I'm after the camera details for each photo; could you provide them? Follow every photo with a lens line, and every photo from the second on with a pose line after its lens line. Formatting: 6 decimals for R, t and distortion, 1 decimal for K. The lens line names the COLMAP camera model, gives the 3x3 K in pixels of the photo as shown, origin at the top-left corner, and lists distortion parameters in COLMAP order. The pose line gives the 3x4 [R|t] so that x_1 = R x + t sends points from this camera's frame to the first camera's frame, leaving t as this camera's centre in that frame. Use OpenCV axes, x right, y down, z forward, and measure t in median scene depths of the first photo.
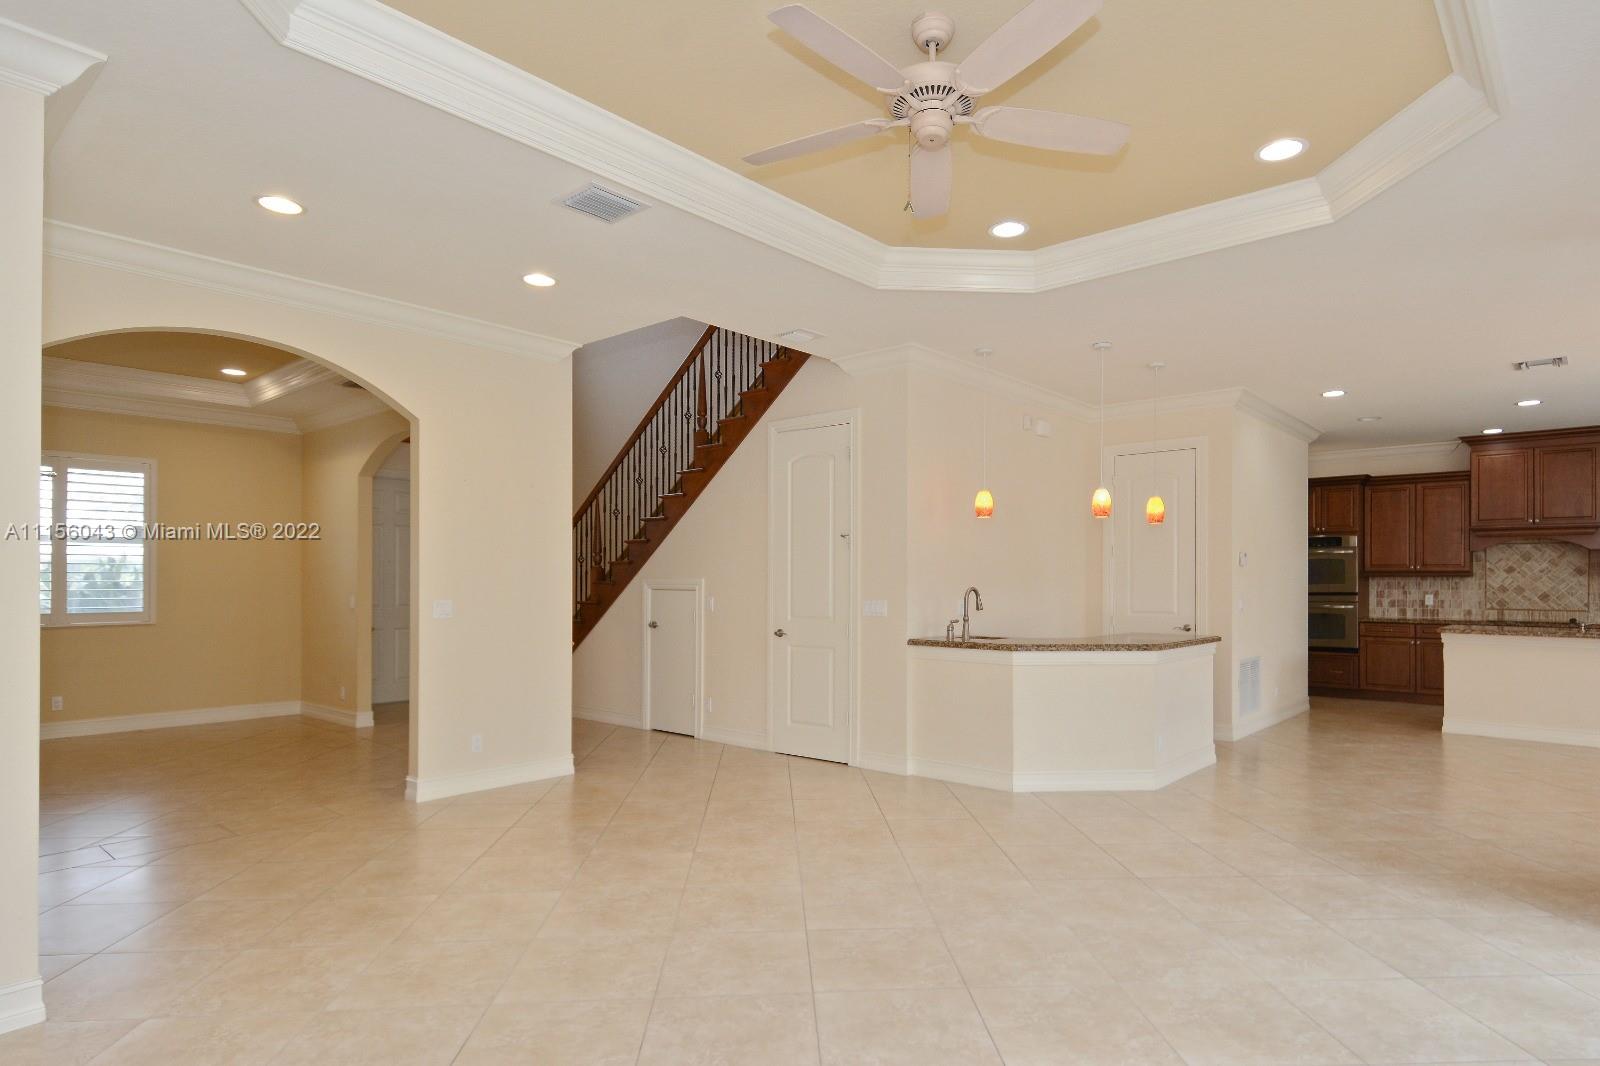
lens RADIAL K [[891.0, 0, 834.0], [0, 891.0, 575.3], [0, 0, 1]] dist [0.015256, -0.001338]
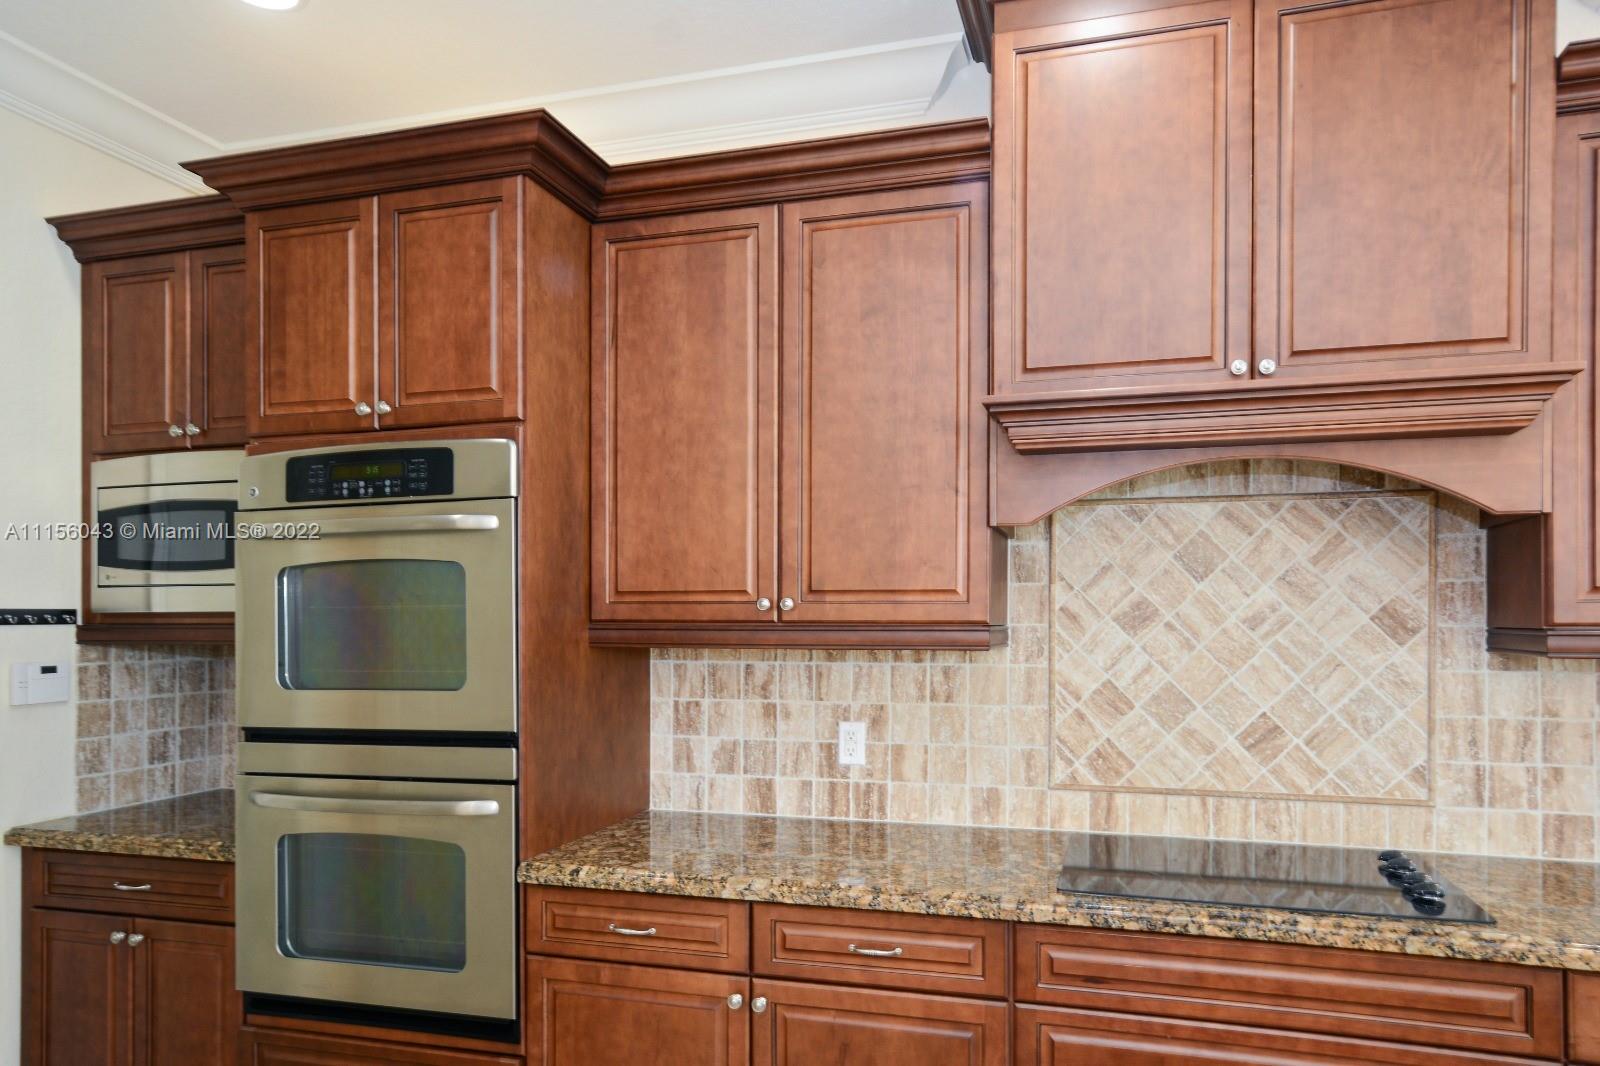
lens RADIAL K [[1020.9, 0, 842.3], [0, 1020.9, 627.1], [0, 0, 1]] dist [0.000788, 0.002053]
pose [[0.906289, -0.006624, 0.422608, 0.573307], [0.001149, 0.999912, 0.013209, -0.006739], [-0.422658, -0.011486, 0.906216, 0.794417]]
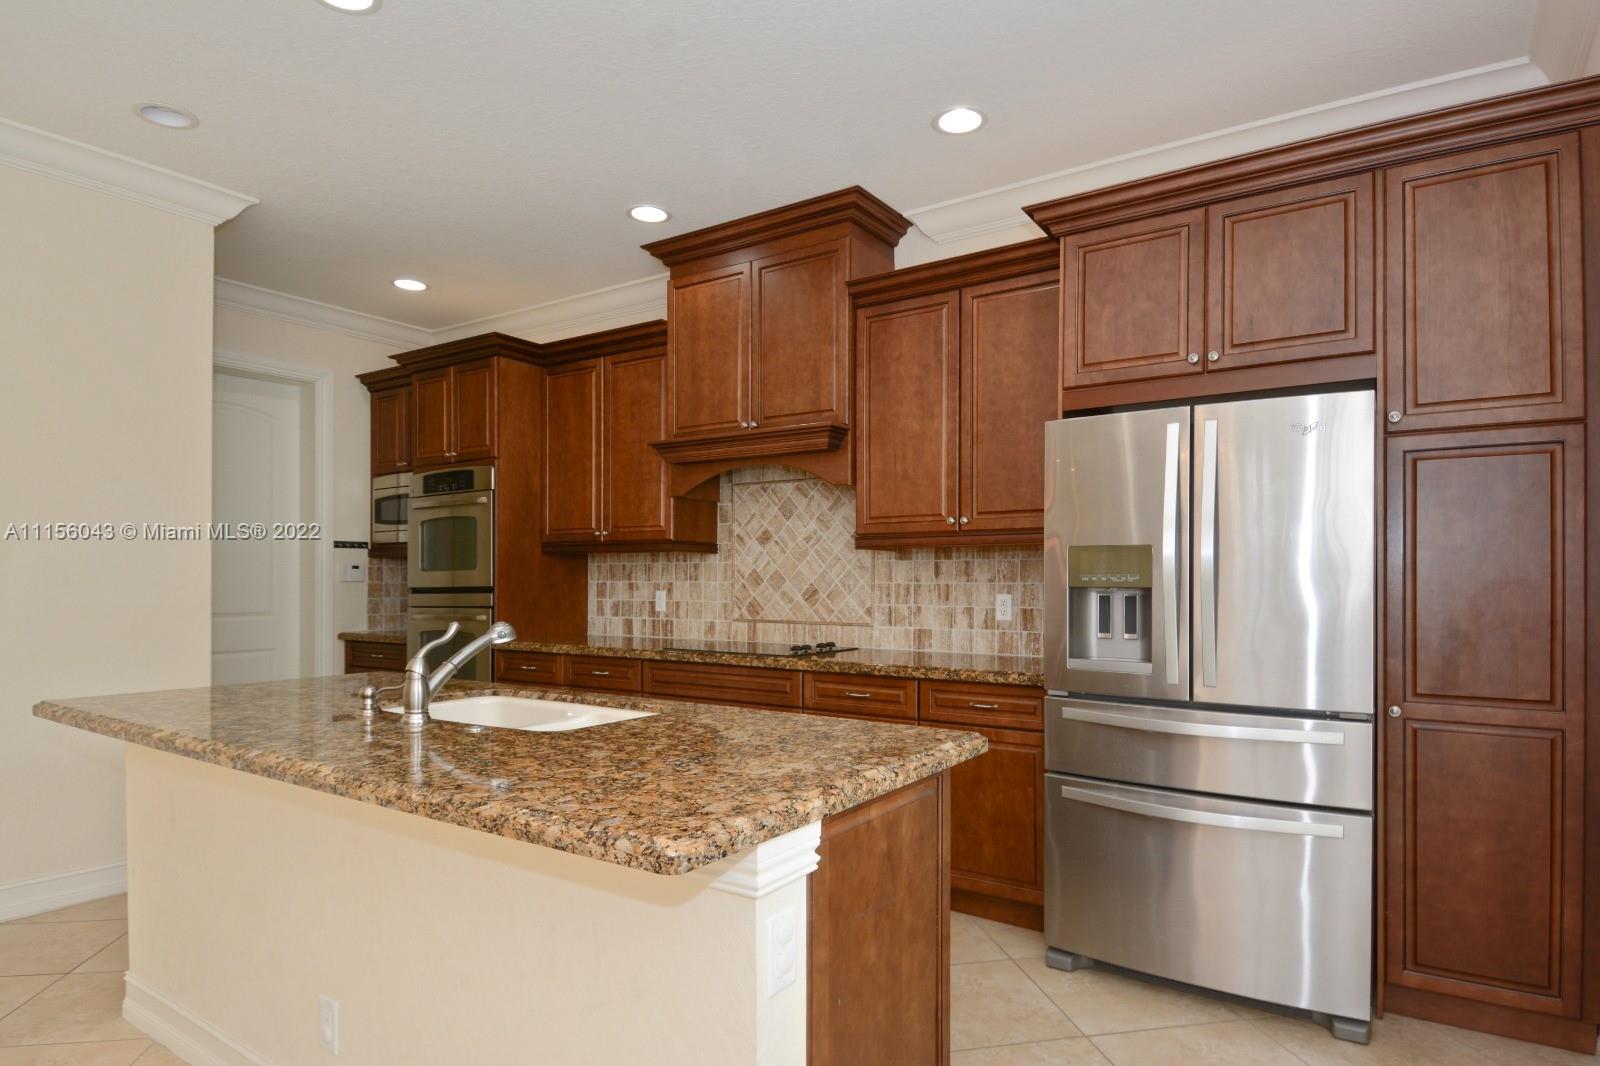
lens RADIAL K [[871.2, 0, 837.9], [0, 871.2, 579.8], [0, 0, 1]] dist [0.051439, -0.056634]
pose [[0.990391, -0.002315, 0.138273, 0.723784], [0.001428, 0.999978, 0.006515, 0.013177], [-0.138285, -0.006255, 0.990373, 0.535170]]
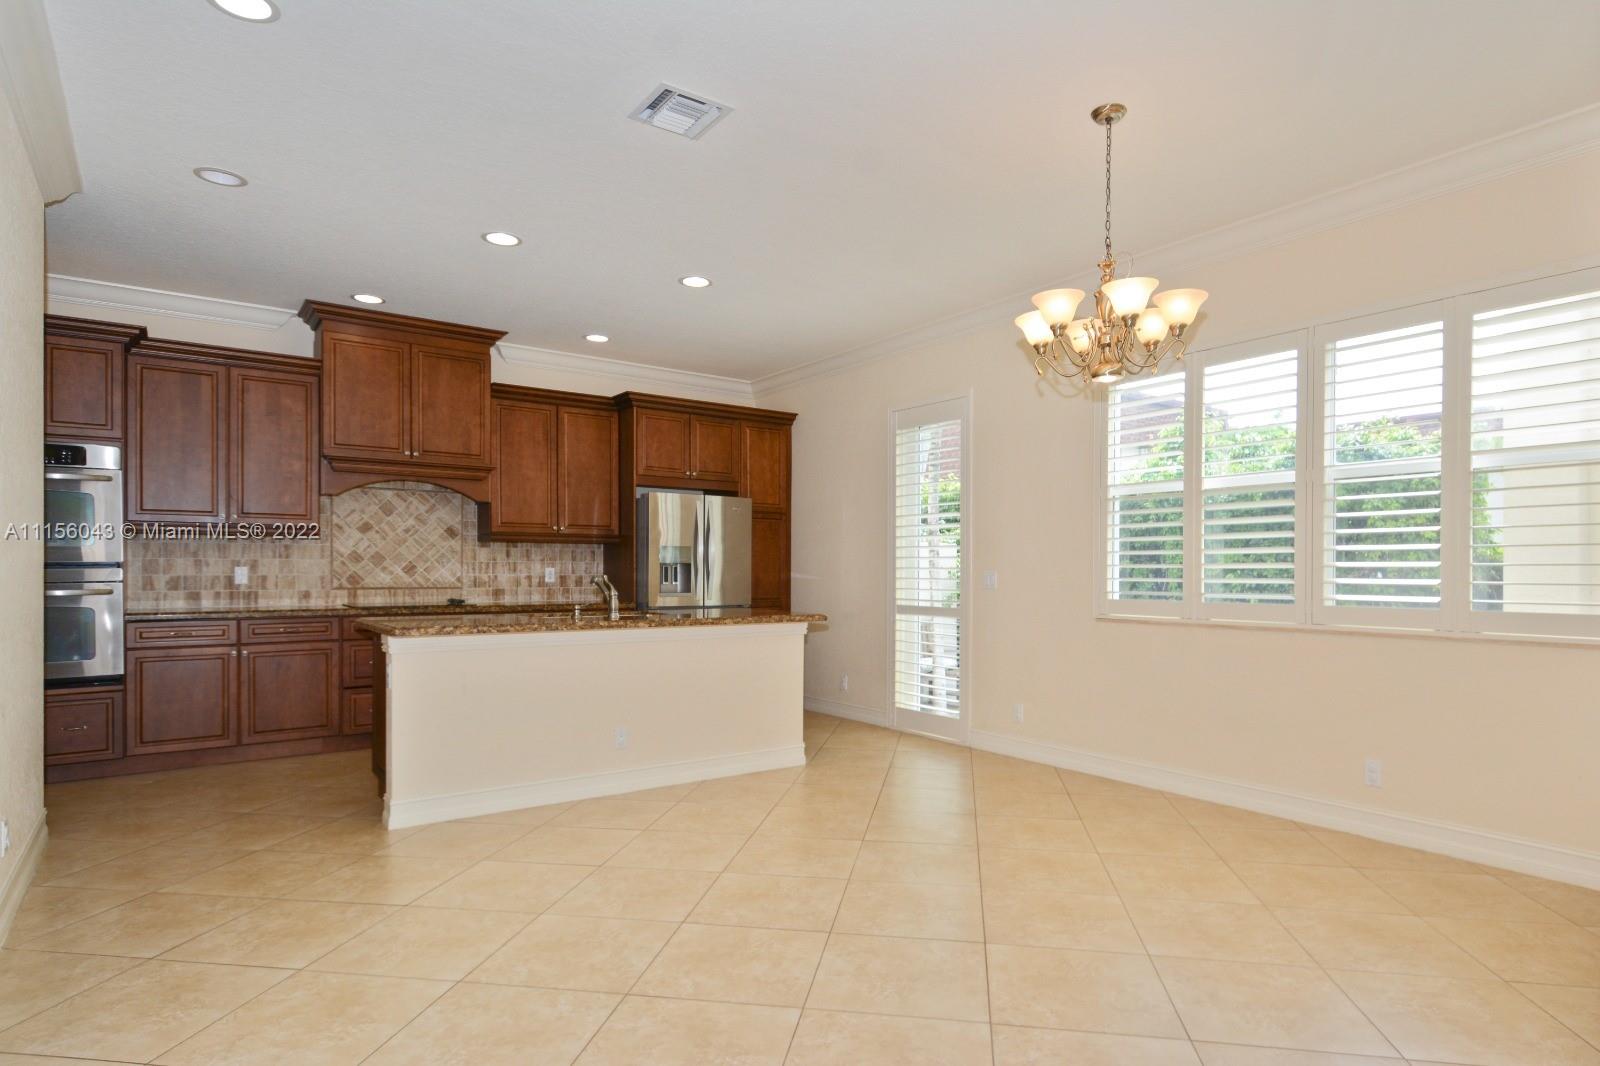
lens RADIAL K [[891.0, 0, 834.0], [0, 891.0, 575.3], [0, 0, 1]] dist [0.015256, -0.001338]
pose [[0.223410, -0.010209, 0.974671, 0.193181], [-0.008393, 0.999888, 0.012397, 0.017506], [-0.974688, -0.010950, 0.223299, 0.520020]]
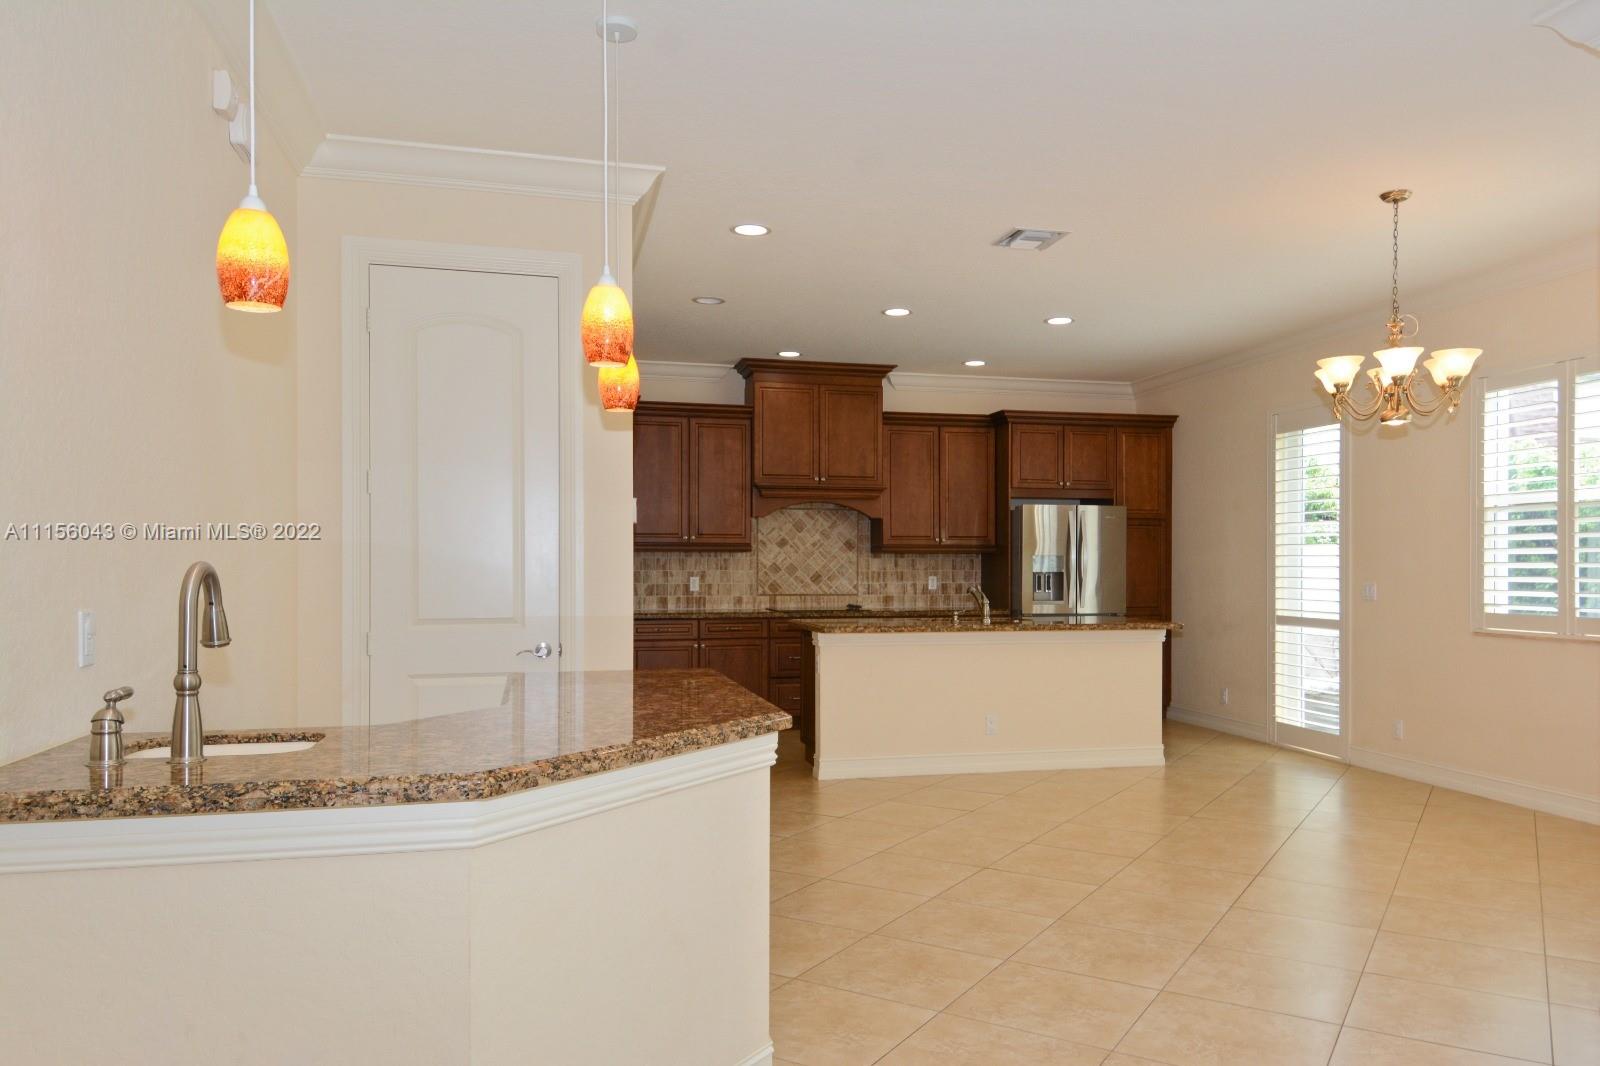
lens RADIAL K [[1134.1, 0, 852.0], [0, 1134.1, 567.6], [0, 0, 1]] dist [0.039809, -0.000217]
pose [[0.565758, -0.005123, 0.824556, -0.008763], [-0.003484, 0.999957, 0.008603, 0.006348], [-0.824564, -0.007739, 0.565716, 0.404379]]
